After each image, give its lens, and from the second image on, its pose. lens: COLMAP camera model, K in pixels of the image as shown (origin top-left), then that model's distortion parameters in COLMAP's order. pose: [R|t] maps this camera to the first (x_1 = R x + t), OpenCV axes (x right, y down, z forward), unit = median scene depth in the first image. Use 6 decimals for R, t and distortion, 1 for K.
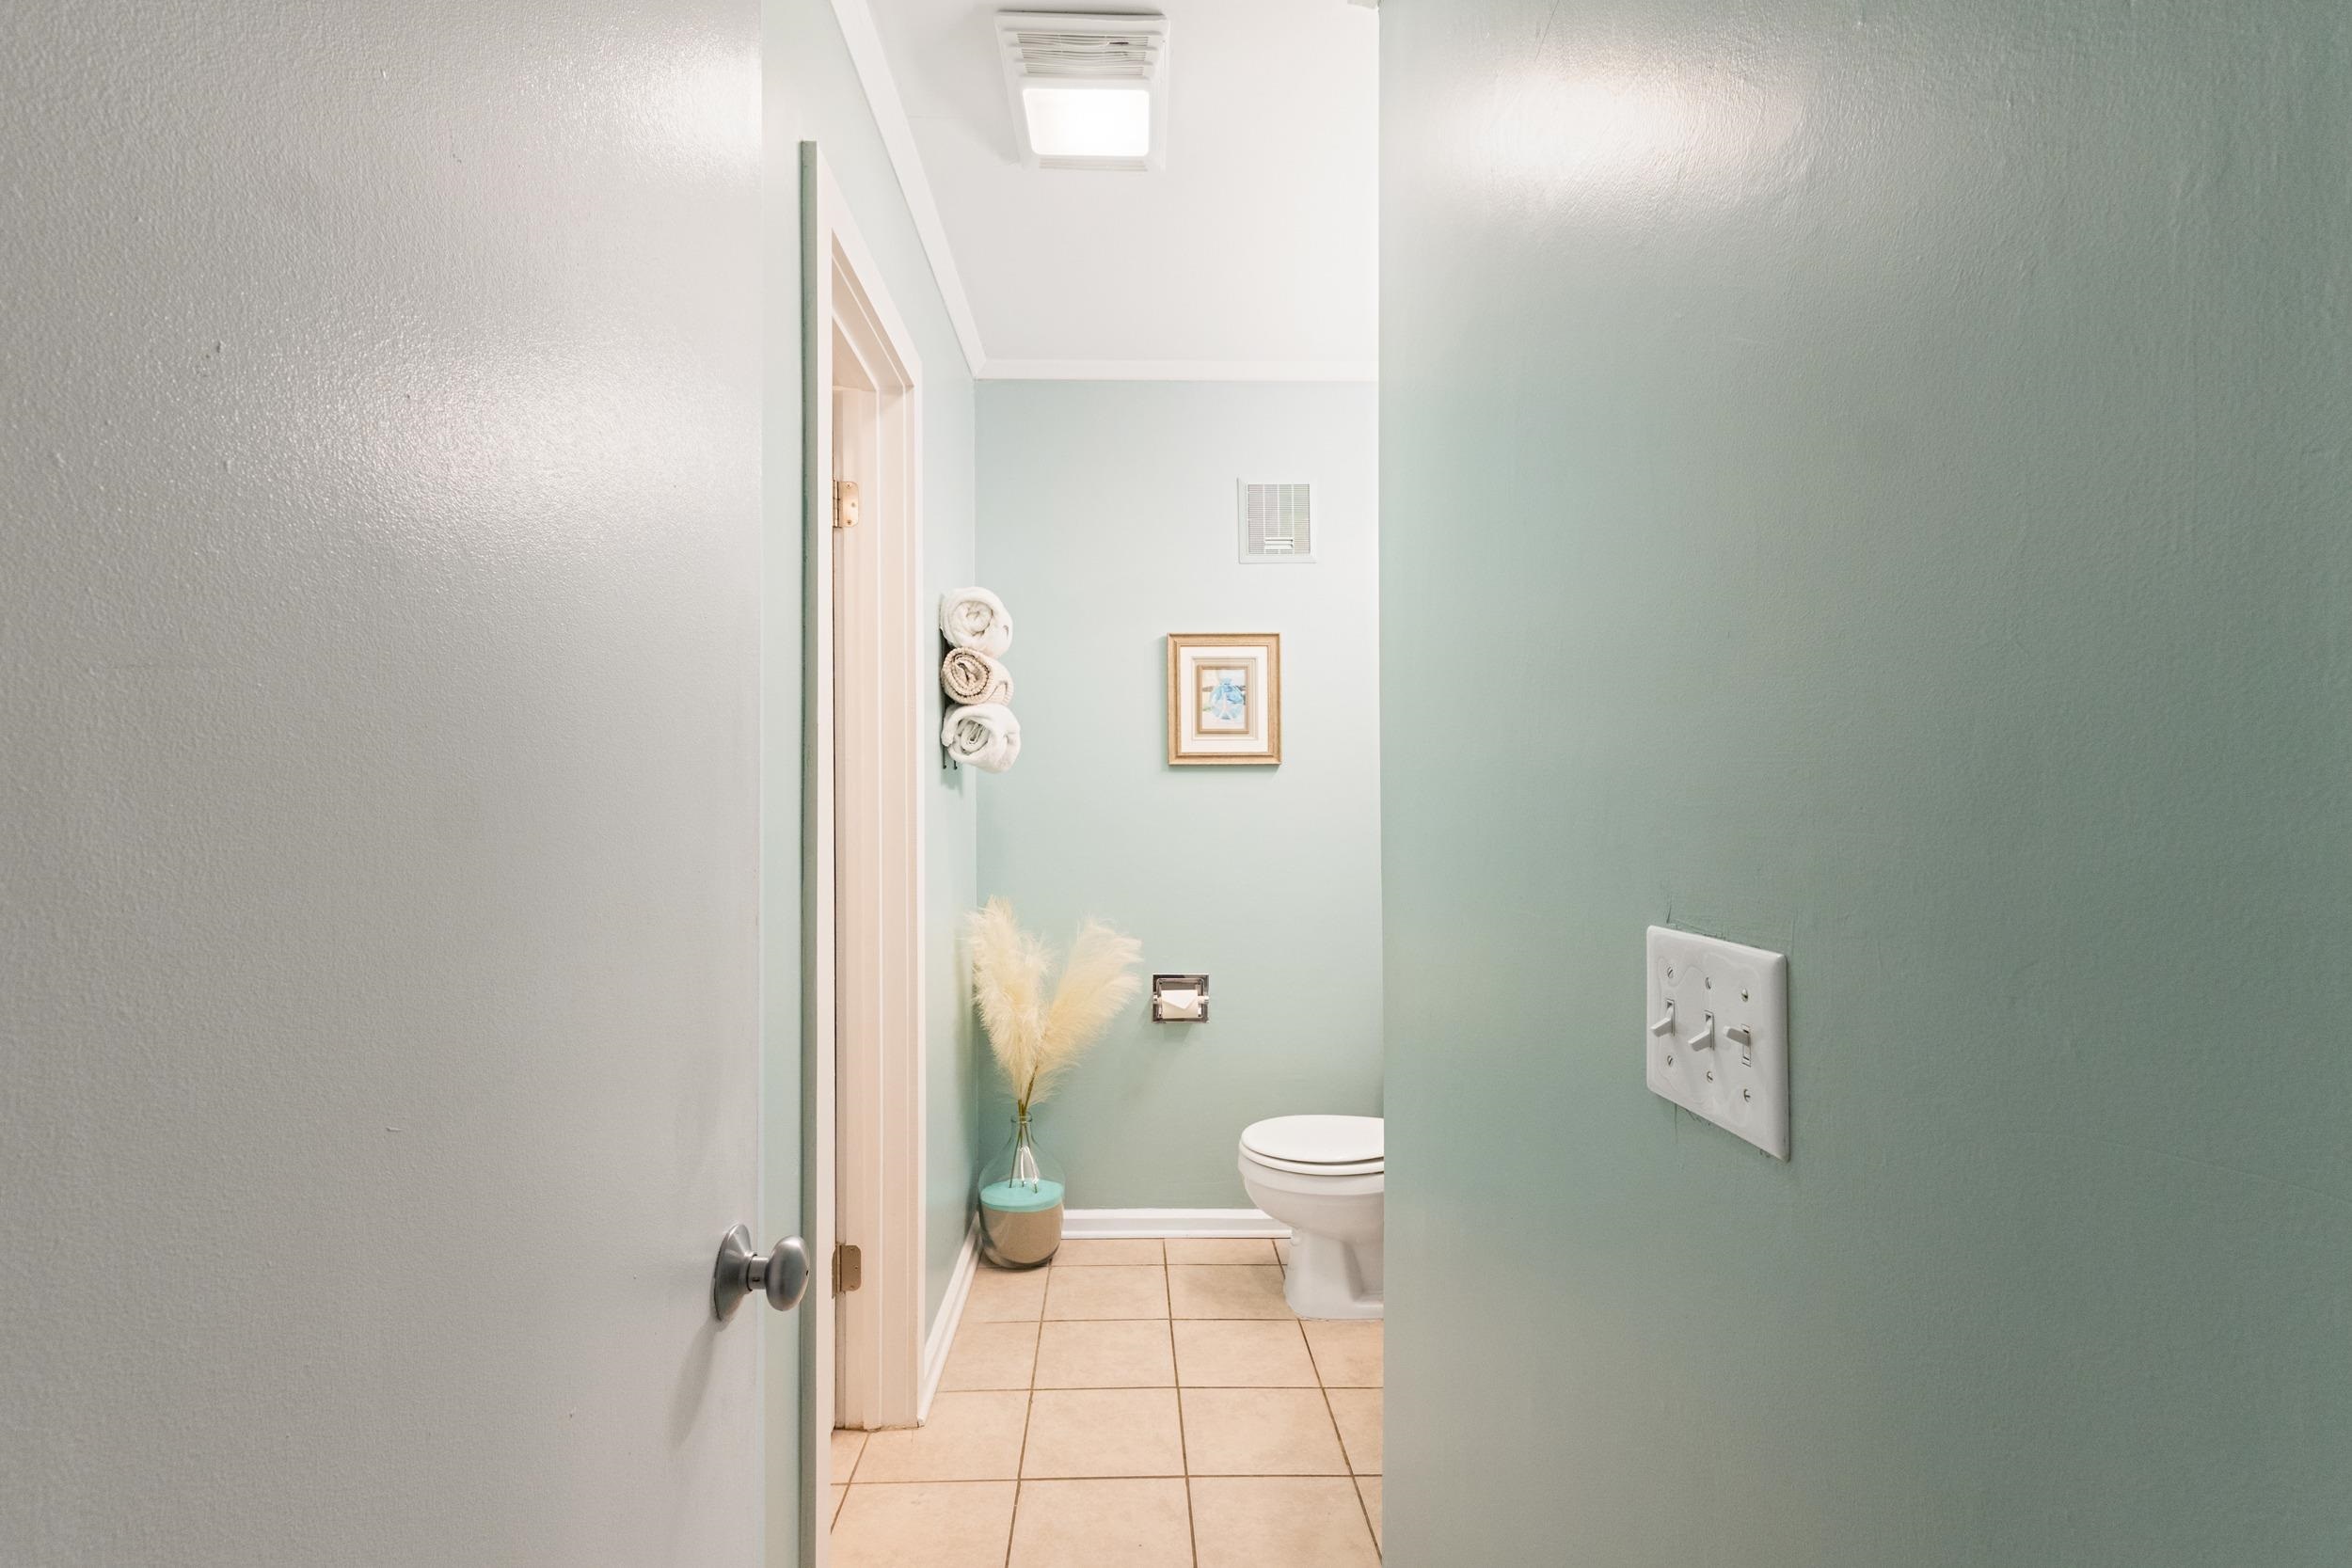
lens RADIAL K [[1103.8, 0, 1174.1], [0, 1103.8, 793.0], [0, 0, 1]] dist [-0.005263, 0.001461]
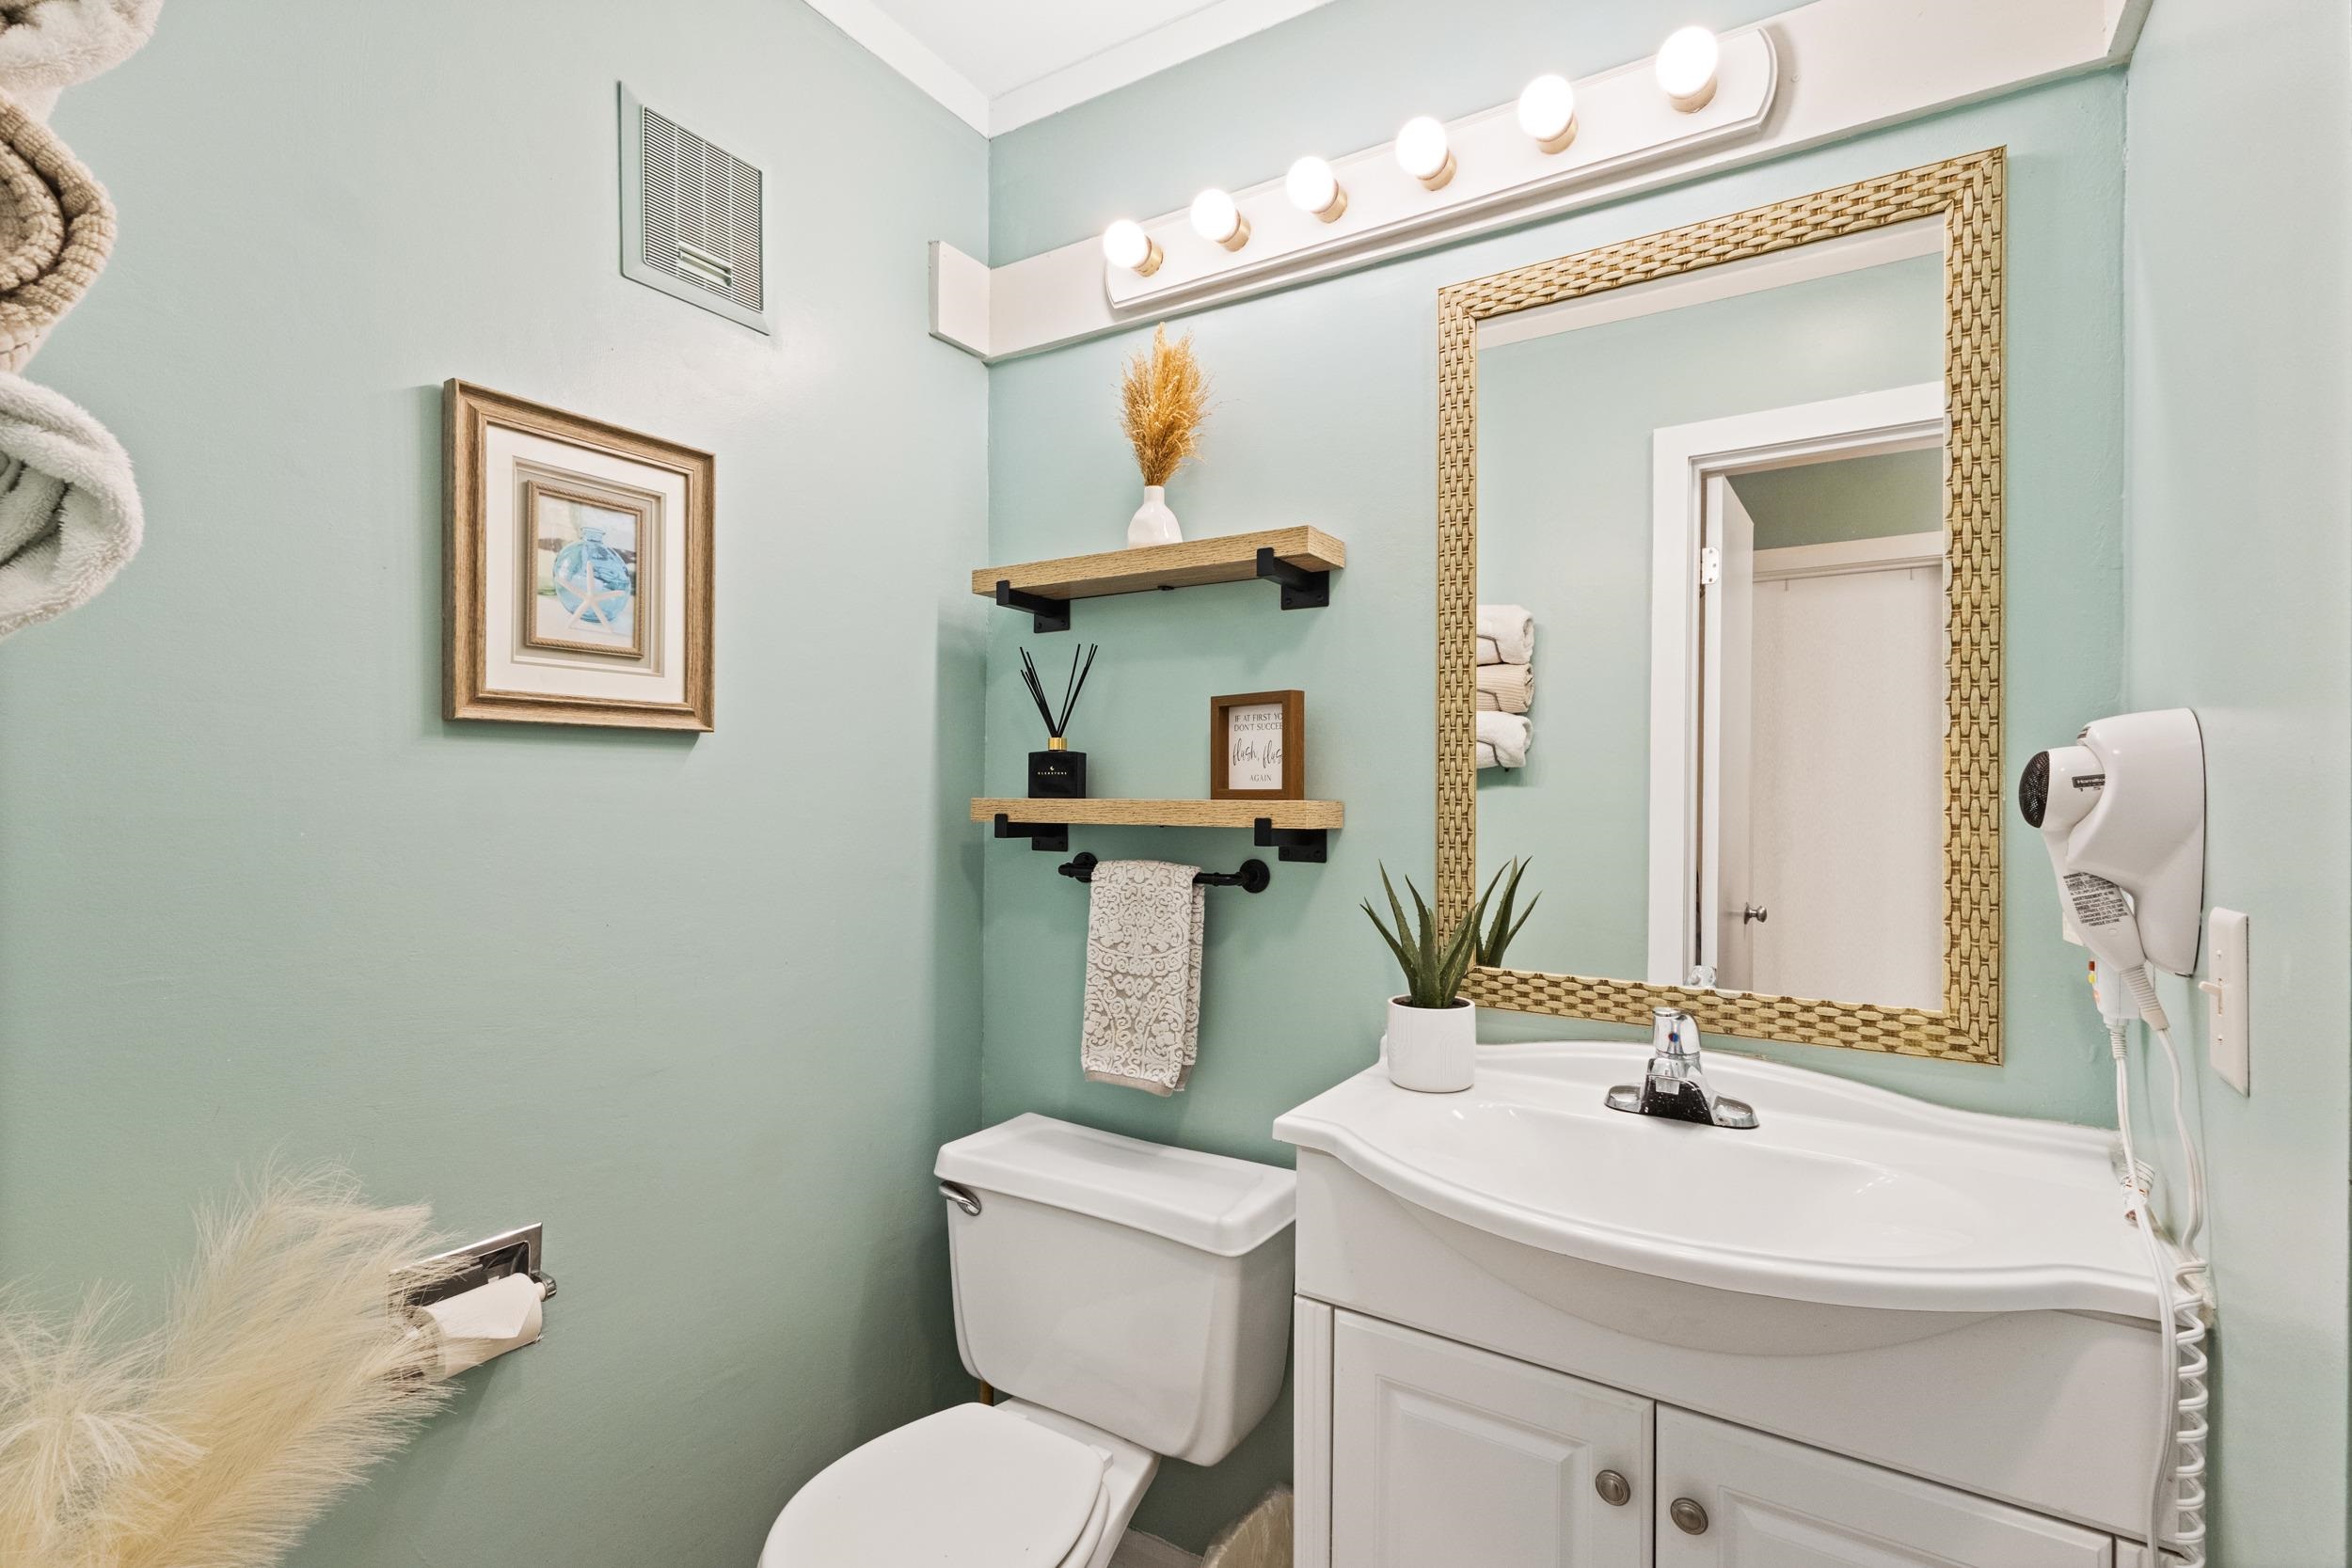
lens RADIAL K [[1103.8, 0, 1241.8], [0, 1103.8, 793.3], [0, 0, 1]] dist [-0.005263, 0.001461]
pose [[0.530437, 0.001727, 0.847722, -0.183694], [-0.002615, 0.999997, -0.000400, -0.000283], [-0.847720, -0.002005, 0.530440, 0.555780]]
